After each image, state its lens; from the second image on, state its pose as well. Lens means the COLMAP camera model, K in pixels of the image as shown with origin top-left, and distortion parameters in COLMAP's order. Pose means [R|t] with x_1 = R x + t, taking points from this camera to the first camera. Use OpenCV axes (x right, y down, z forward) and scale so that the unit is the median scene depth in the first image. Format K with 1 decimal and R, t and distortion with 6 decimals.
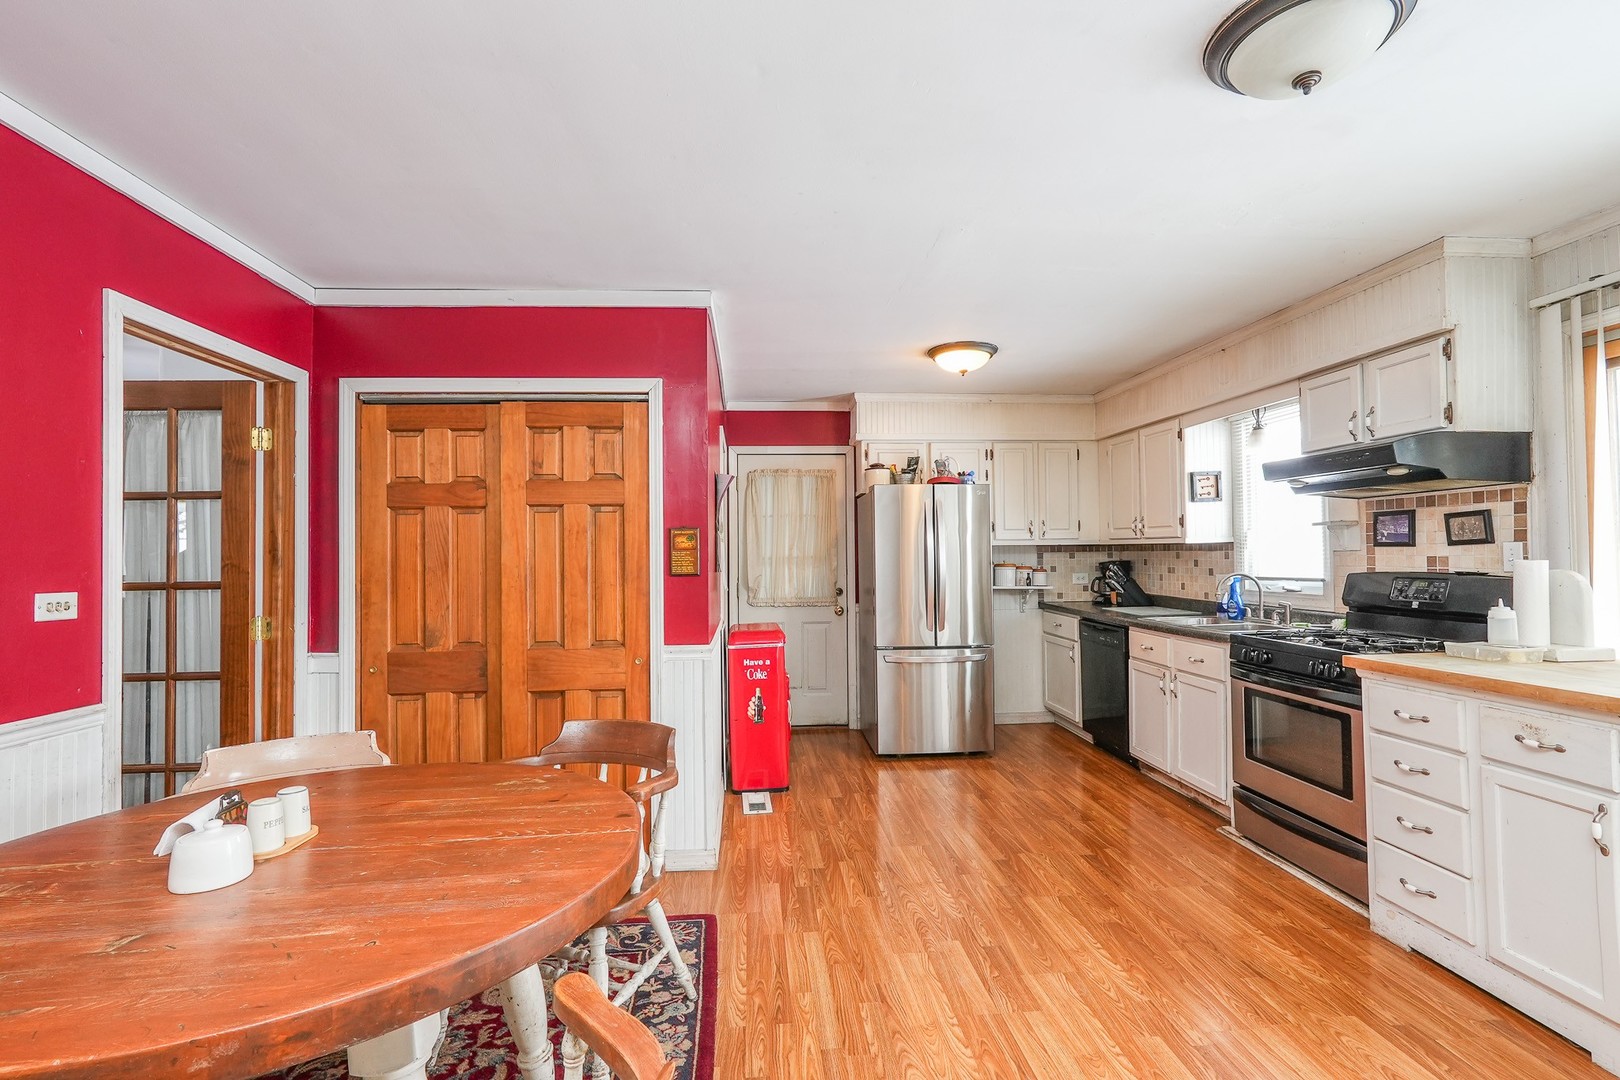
lens RADIAL K [[756.2, 0, 810.0], [0, 756.2, 540.0], [0, 0, 1]] dist [0.002109, 0.000569]
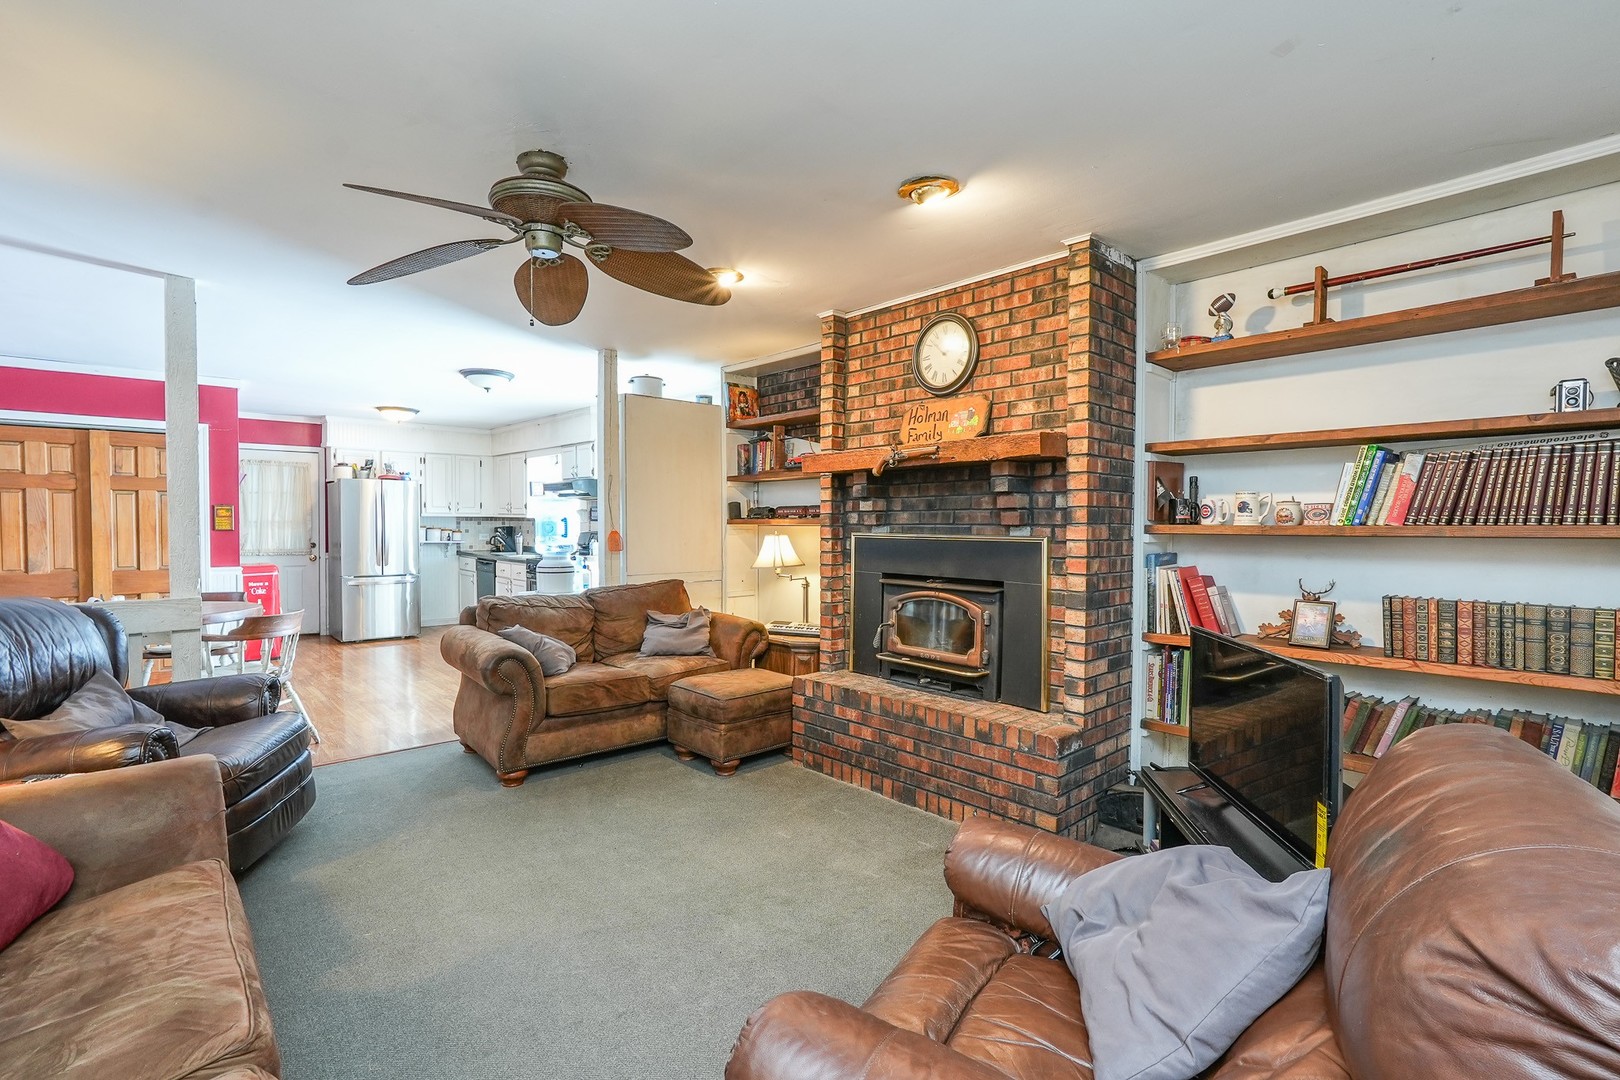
lens RADIAL K [[756.2, 0, 810.0], [0, 756.2, 540.0], [0, 0, 1]] dist [0.002109, 0.000569]
pose [[0.798488, 0.000494, 0.602010, -0.083062], [-0.026008, 0.999094, 0.033676, -0.019061], [-0.601449, -0.042547, 0.797778, -0.847993]]
